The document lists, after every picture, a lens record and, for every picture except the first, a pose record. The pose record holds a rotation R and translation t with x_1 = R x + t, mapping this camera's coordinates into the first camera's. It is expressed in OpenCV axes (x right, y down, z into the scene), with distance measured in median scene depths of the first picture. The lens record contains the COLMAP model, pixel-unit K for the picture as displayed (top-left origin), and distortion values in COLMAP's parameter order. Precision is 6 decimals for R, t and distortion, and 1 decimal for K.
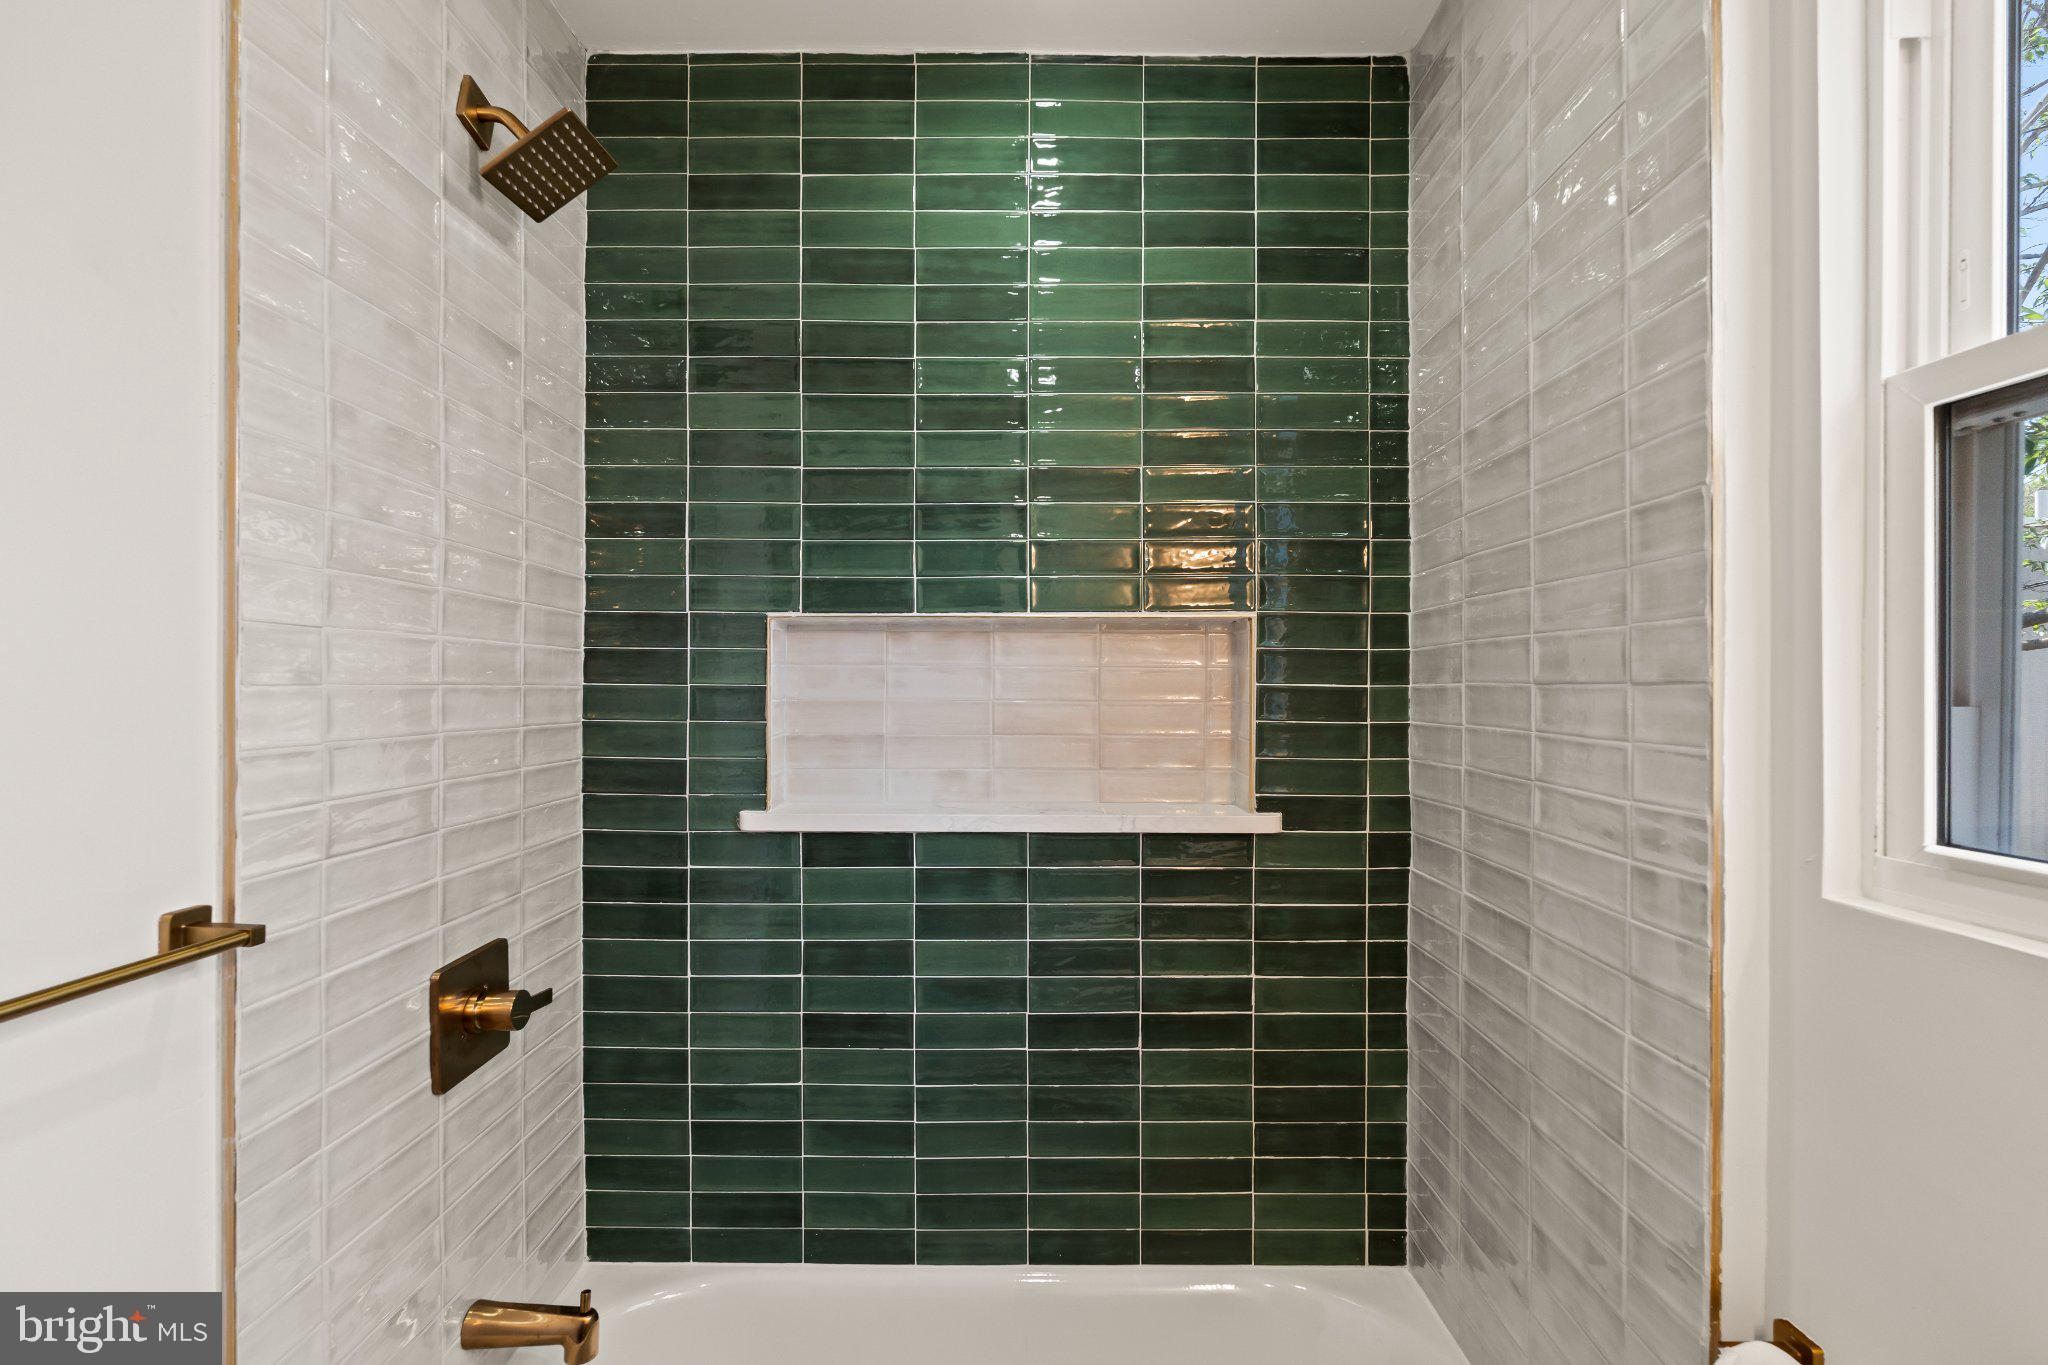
lens RADIAL K [[896.4, 0, 1035.2], [0, 896.4, 690.0], [0, 0, 1]] dist [-0.006350, 0.000659]
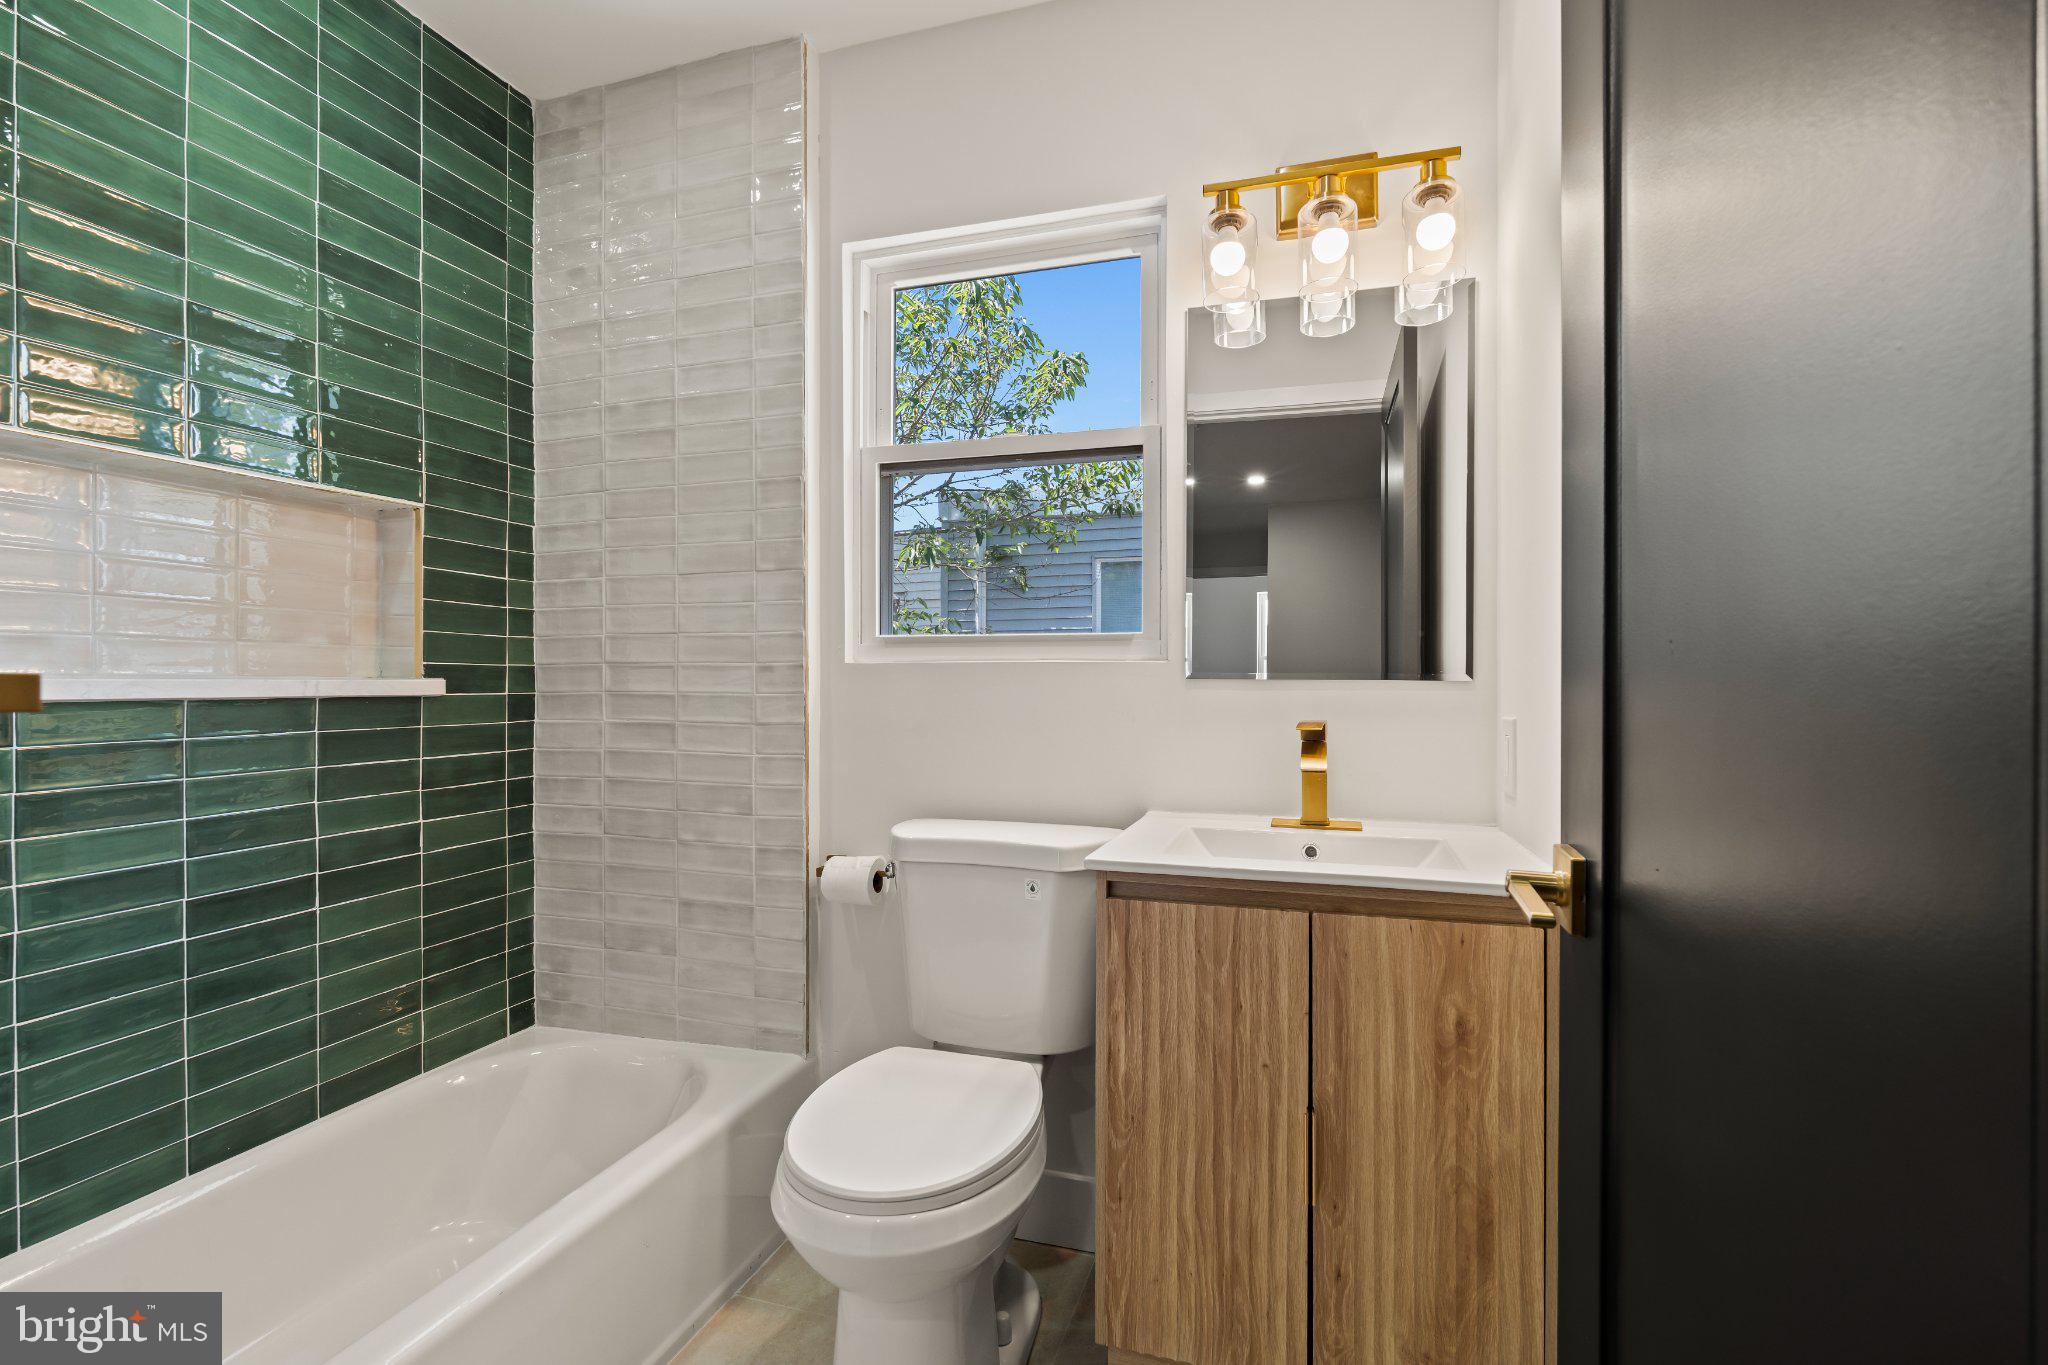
lens RADIAL K [[896.4, 0, 1029.6], [0, 896.4, 671.4], [0, 0, 1]] dist [-0.006350, 0.000659]
pose [[0.308038, 0.006442, 0.951352, -0.605600], [0.002149, 0.999970, -0.007467, 0.138410], [-0.951372, 0.004345, 0.308015, -0.092890]]
